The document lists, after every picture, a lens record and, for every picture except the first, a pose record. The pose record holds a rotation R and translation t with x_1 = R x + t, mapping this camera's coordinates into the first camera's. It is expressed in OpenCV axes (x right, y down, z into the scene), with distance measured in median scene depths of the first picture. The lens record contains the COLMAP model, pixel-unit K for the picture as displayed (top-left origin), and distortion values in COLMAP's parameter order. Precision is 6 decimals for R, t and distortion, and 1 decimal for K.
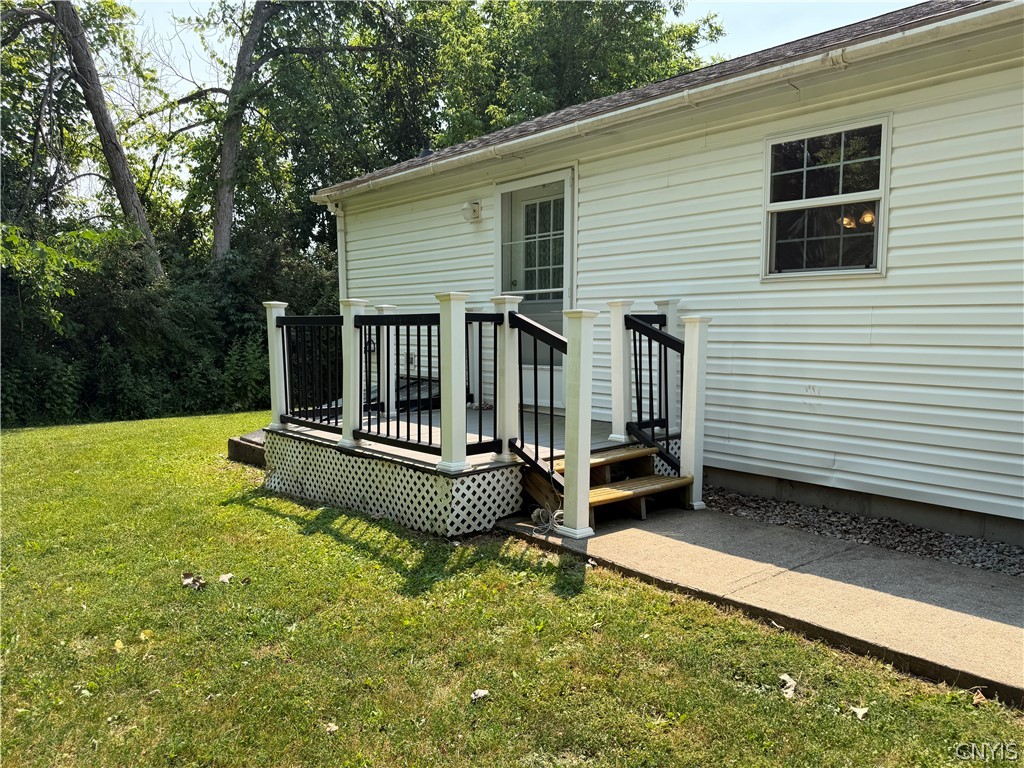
lens RADIAL K [[747.9, 0, 512.0], [0, 747.9, 384.0], [0, 0, 1]] dist [0.163358, -0.233798]
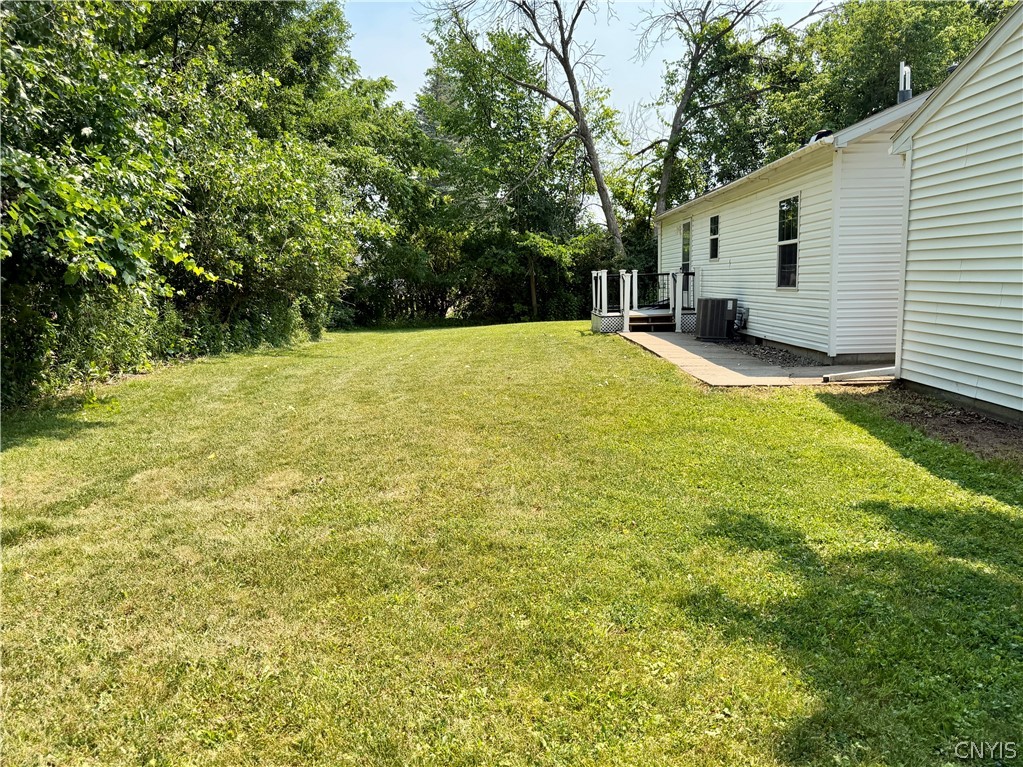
lens RADIAL K [[747.2, 0, 511.5], [0, 747.2, 383.5], [0, 0, 1]] dist [0.163358, -0.233798]
pose [[0.747721, 0.071294, -0.660175, 1.872675], [-0.019491, 0.996147, 0.085501, 0.115855], [0.663727, -0.051063, 0.746230, -1.941702]]
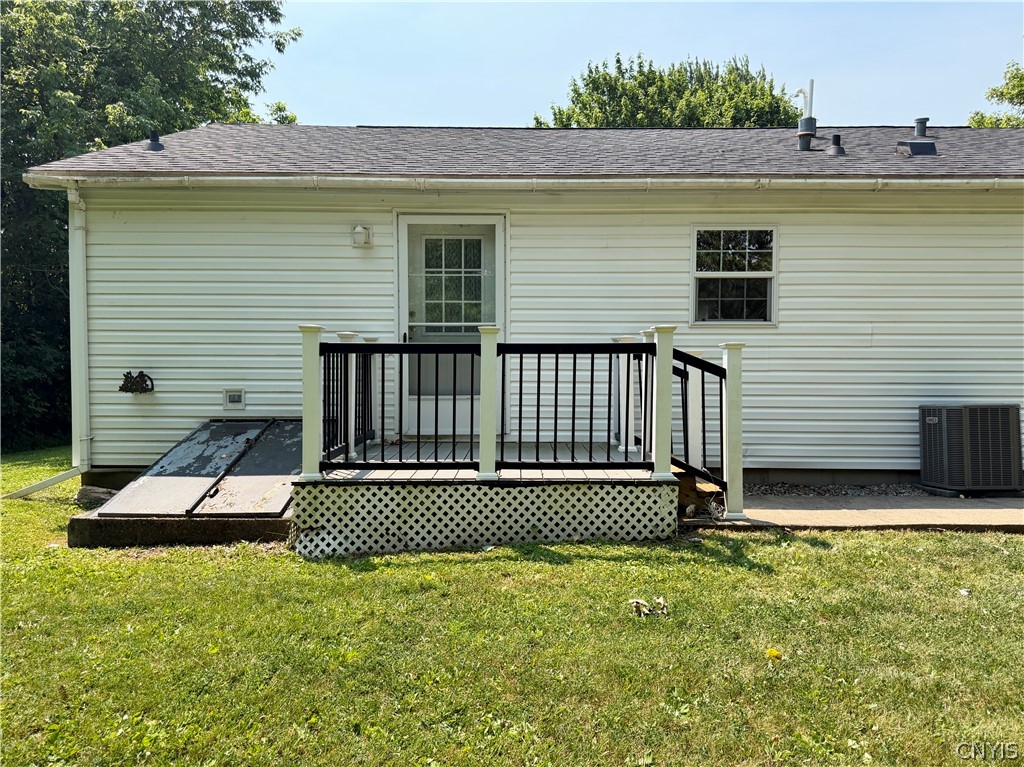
lens RADIAL K [[747.9, 0, 512.0], [0, 747.9, 383.5], [0, 0, 1]] dist [0.163358, -0.233798]
pose [[0.650977, -0.014110, 0.758966, -0.916210], [0.057783, 0.997847, -0.031010, -0.006890], [-0.756895, 0.064042, 0.650391, 0.355630]]
